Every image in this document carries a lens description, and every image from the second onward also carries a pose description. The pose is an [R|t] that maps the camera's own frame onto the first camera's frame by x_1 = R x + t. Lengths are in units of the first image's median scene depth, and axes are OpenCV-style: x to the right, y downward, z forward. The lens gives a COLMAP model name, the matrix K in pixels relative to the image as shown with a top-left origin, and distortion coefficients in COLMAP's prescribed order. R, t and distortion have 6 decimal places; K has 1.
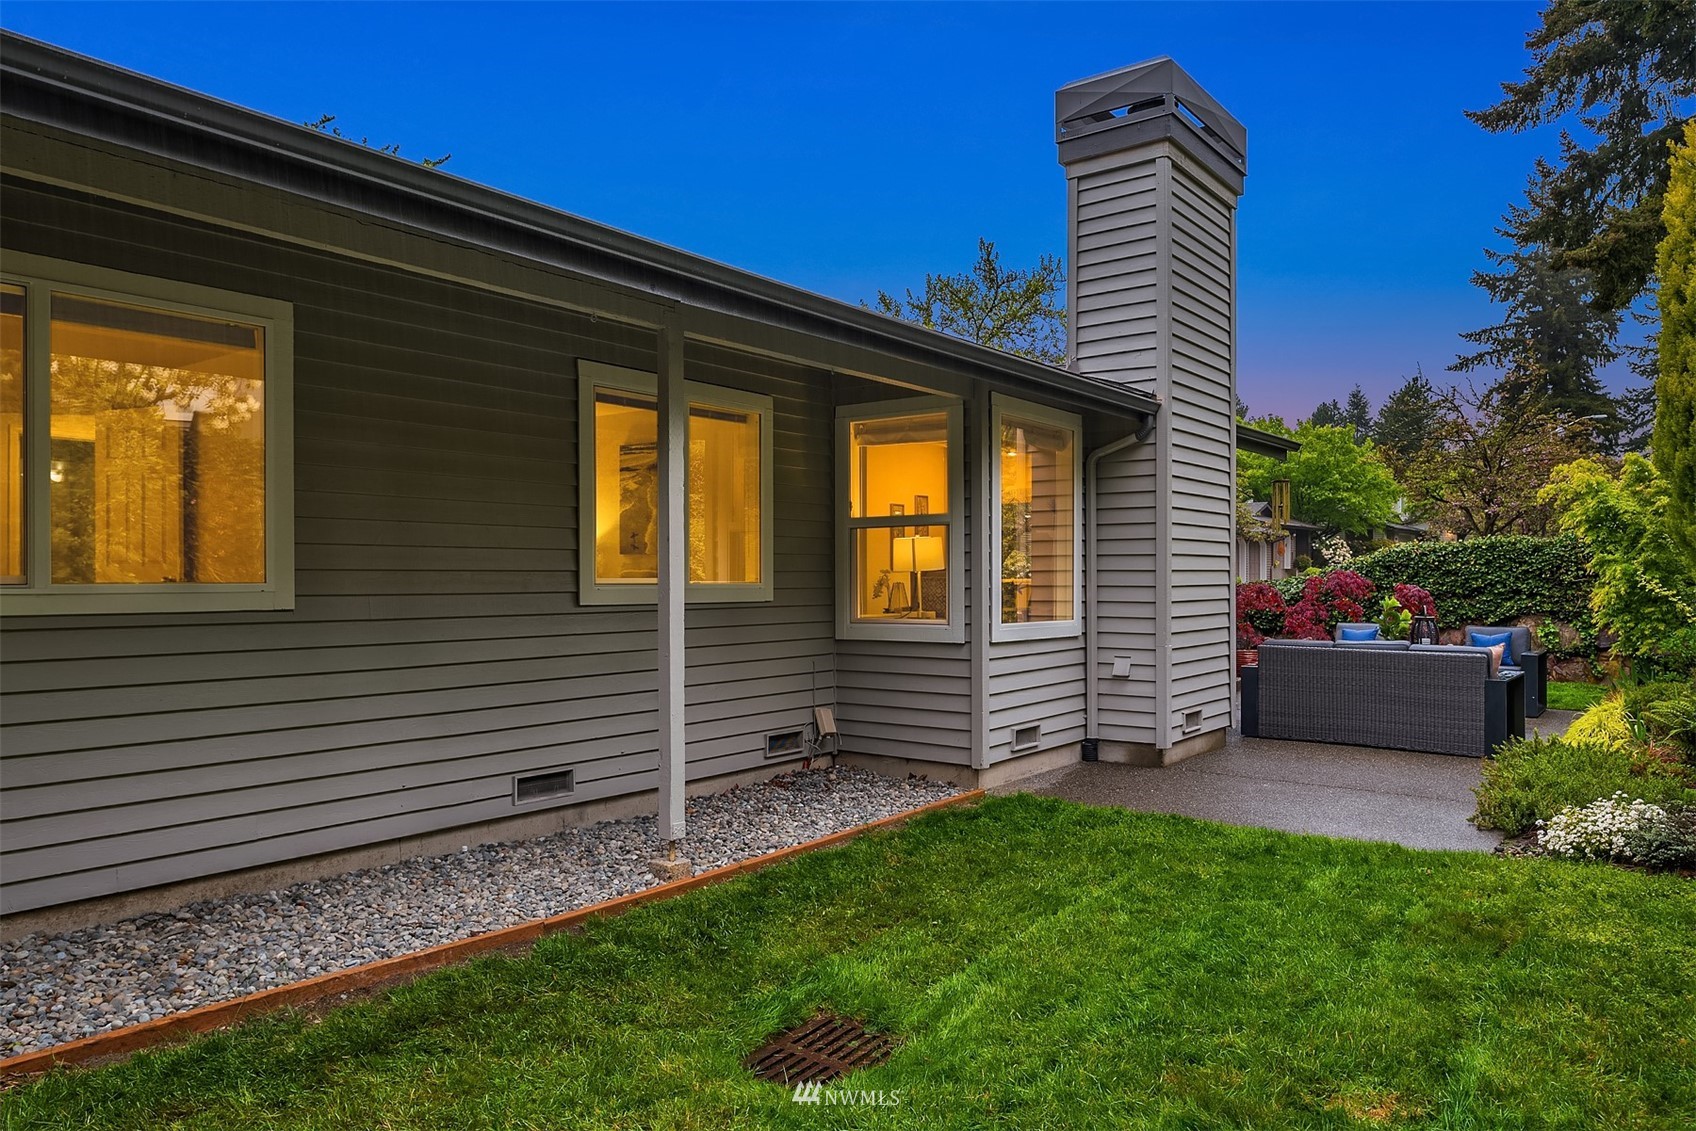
lens RADIAL K [[1159.4, 0, 854.2], [0, 1159.4, 572.2], [0, 0, 1]] dist [-0.024791, -0.002683]
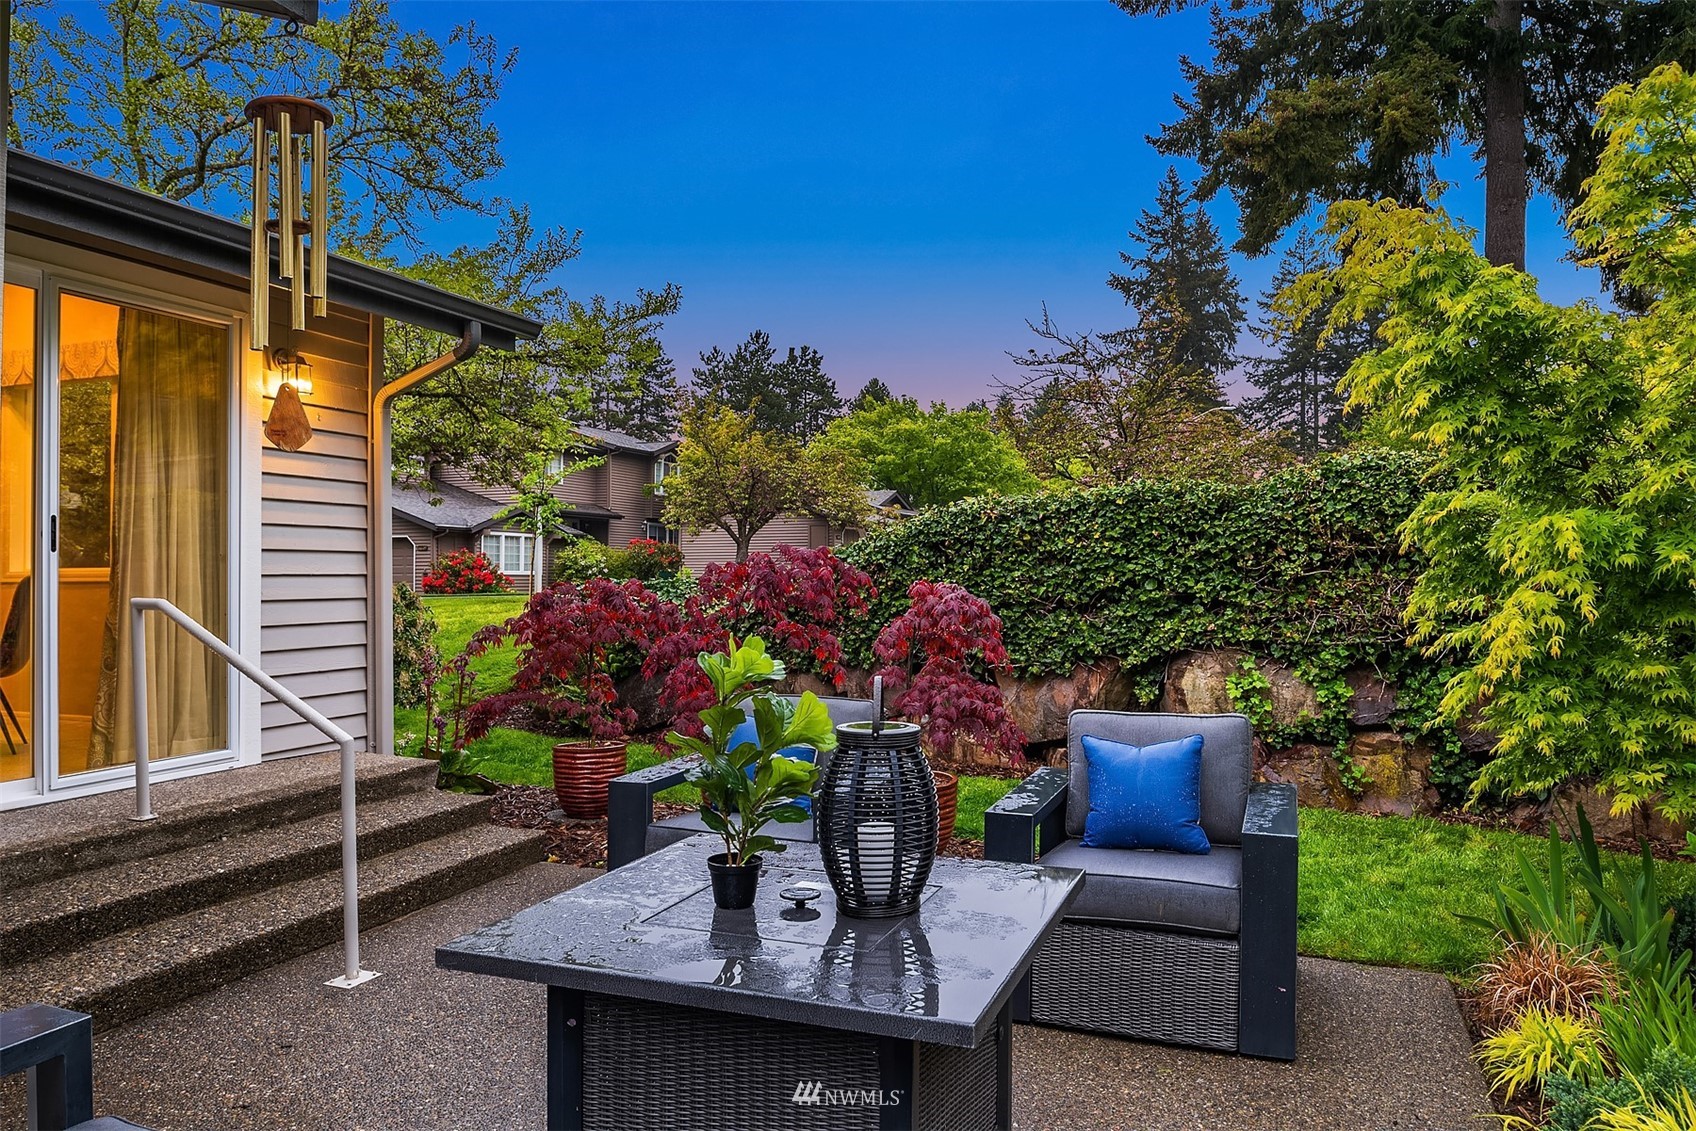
lens RADIAL K [[1159.4, 0, 844.2], [0, 1159.4, 567.8], [0, 0, 1]] dist [-0.024791, -0.002683]
pose [[0.963996, 0.005180, 0.265865, 0.309484], [-0.004666, 0.999986, -0.002567, 0.006298], [-0.265874, 0.001234, 0.964007, 0.567182]]
